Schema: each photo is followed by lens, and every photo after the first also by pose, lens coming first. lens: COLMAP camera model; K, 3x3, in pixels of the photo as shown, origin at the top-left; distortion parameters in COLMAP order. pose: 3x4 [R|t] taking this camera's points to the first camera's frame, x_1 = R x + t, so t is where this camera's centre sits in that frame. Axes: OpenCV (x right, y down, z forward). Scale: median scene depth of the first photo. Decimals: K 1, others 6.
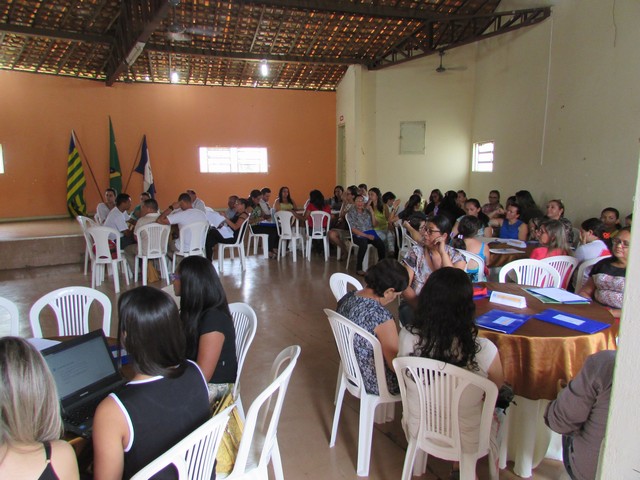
lens RADIAL K [[466.6, 0, 316.7], [0, 466.6, 237.8], [0, 0, 1]] dist [-0.025396, 0.012388]
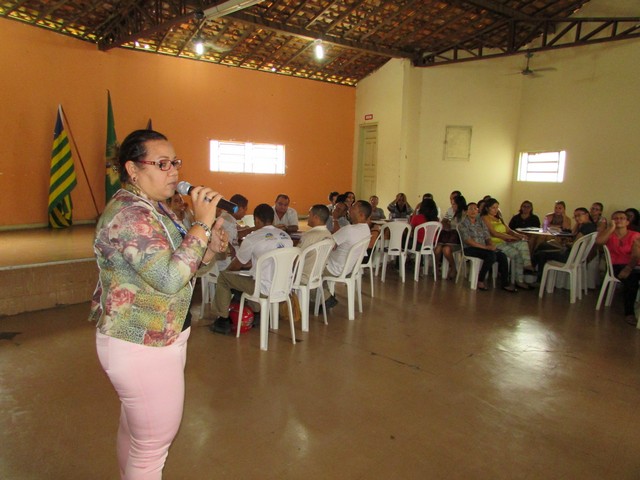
lens RADIAL K [[466.6, 0, 319.3], [0, 466.6, 242.1], [0, 0, 1]] dist [-0.025396, 0.012388]
pose [[0.953388, -0.007516, 0.301654, -0.362184], [0.008388, 0.999964, -0.001596, -0.017107], [-0.301631, 0.004052, 0.953416, 0.201418]]
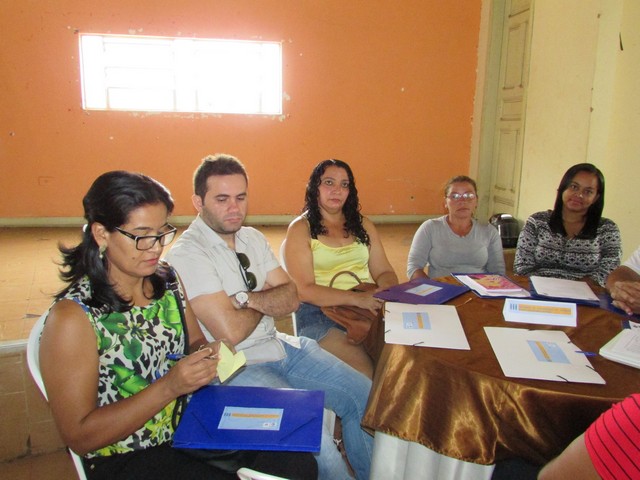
lens RADIAL K [[466.6, 0, 317.6], [0, 466.6, 237.9], [0, 0, 1]] dist [-0.025396, 0.012388]
pose [[0.996484, 0.043465, -0.071629, -0.058531], [-0.036601, 0.994852, 0.094497, -0.098653], [0.075368, -0.091543, 0.992945, 0.771541]]
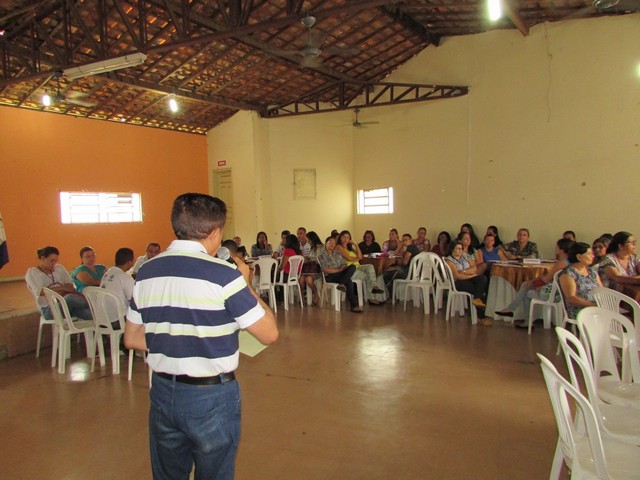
lens RADIAL K [[466.6, 0, 324.8], [0, 466.6, 241.6], [0, 0, 1]] dist [-0.025396, 0.012388]
pose [[0.795523, -0.055479, 0.603378, -0.424766], [0.114615, 0.991600, -0.059939, -0.017889], [-0.594984, 0.116839, 0.795200, 0.154968]]
